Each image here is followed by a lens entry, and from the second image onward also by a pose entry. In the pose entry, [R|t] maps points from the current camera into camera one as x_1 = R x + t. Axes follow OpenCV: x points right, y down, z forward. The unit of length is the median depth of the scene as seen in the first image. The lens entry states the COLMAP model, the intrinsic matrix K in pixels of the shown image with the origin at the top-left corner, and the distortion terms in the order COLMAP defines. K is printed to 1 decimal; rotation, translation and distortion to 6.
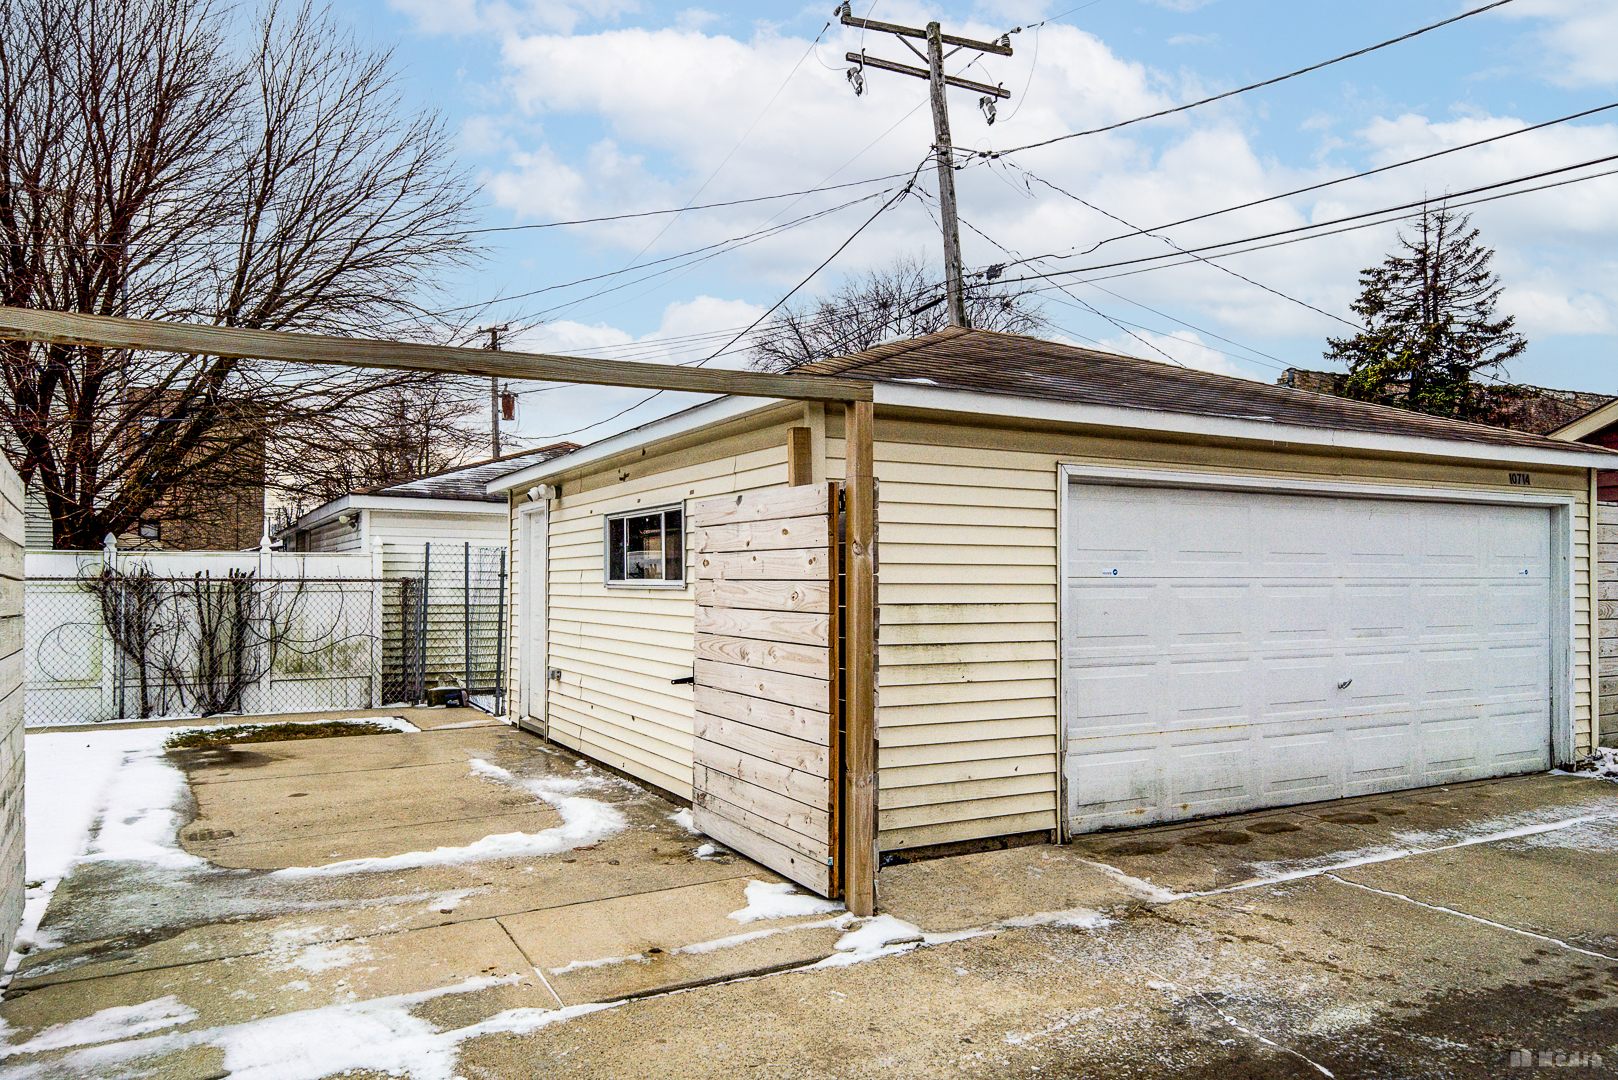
lens RADIAL K [[1133.2, 0, 803.1], [0, 1133.2, 525.8], [0, 0, 1]] dist [0.004125, 0.006475]
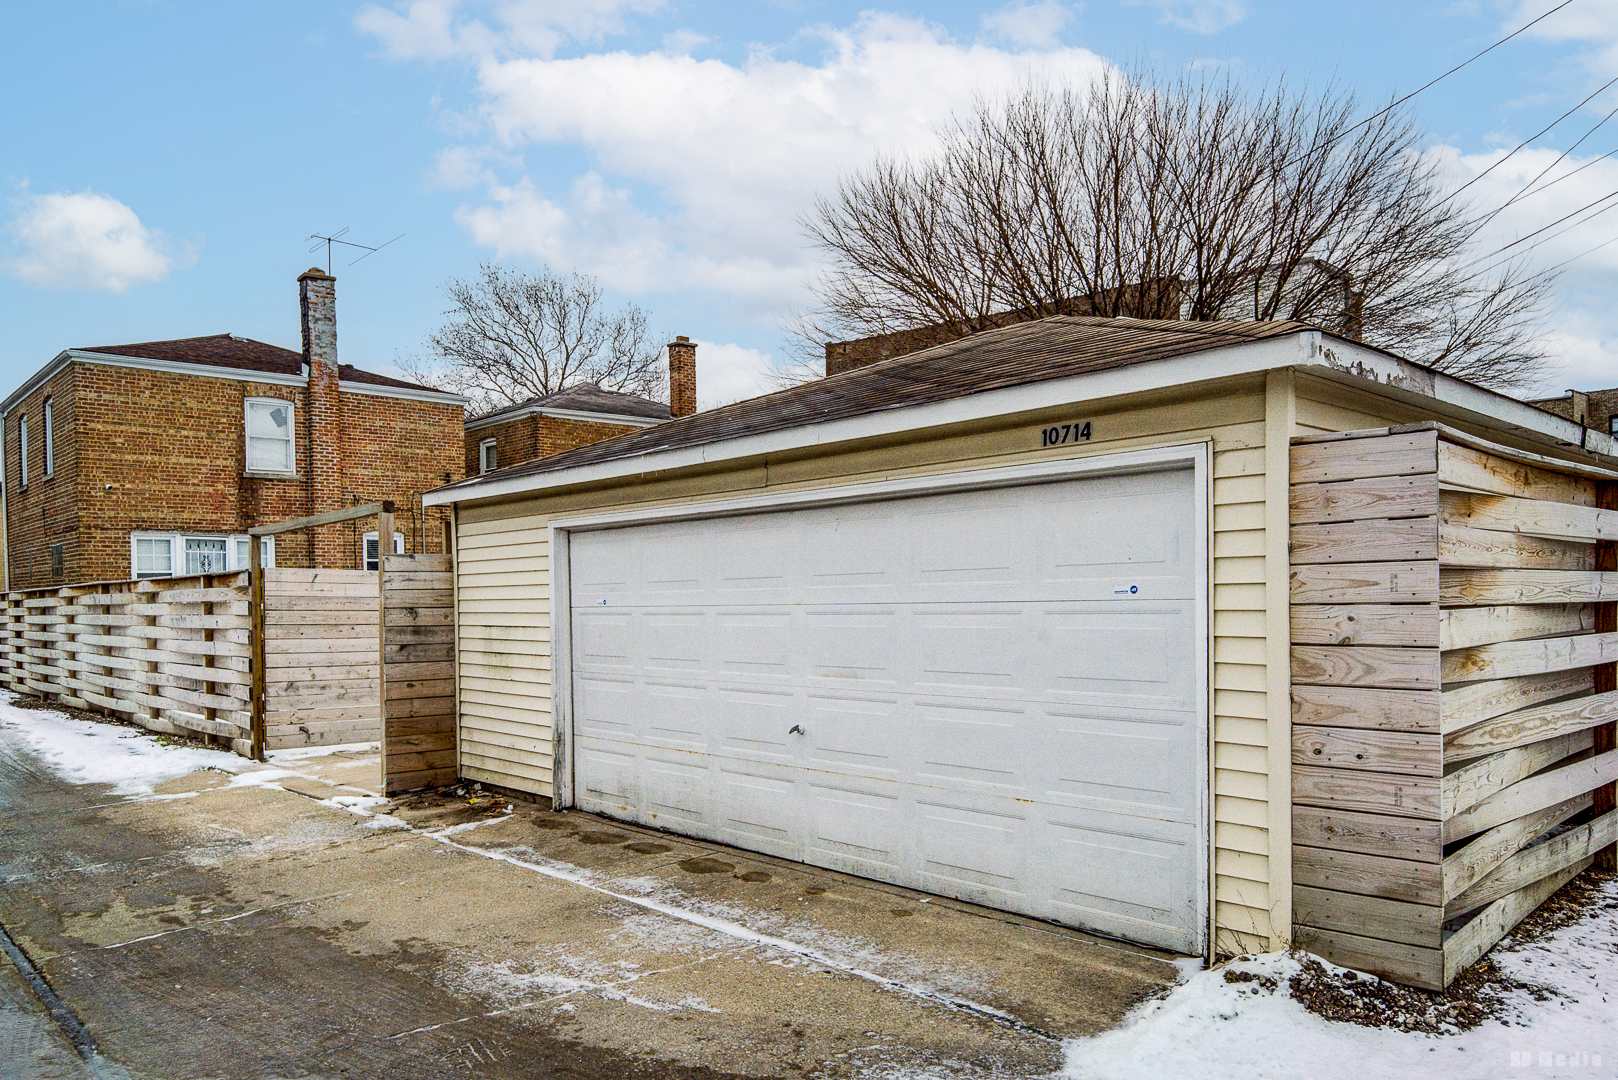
lens RADIAL K [[1133.2, 0, 802.3], [0, 1133.2, 556.3], [0, 0, 1]] dist [0.004125, 0.006475]
pose [[0.242899, -0.045446, -0.968986, 1.486697], [0.057257, 0.997832, -0.032446, 0.043159], [0.968360, -0.047600, 0.244975, 0.911356]]
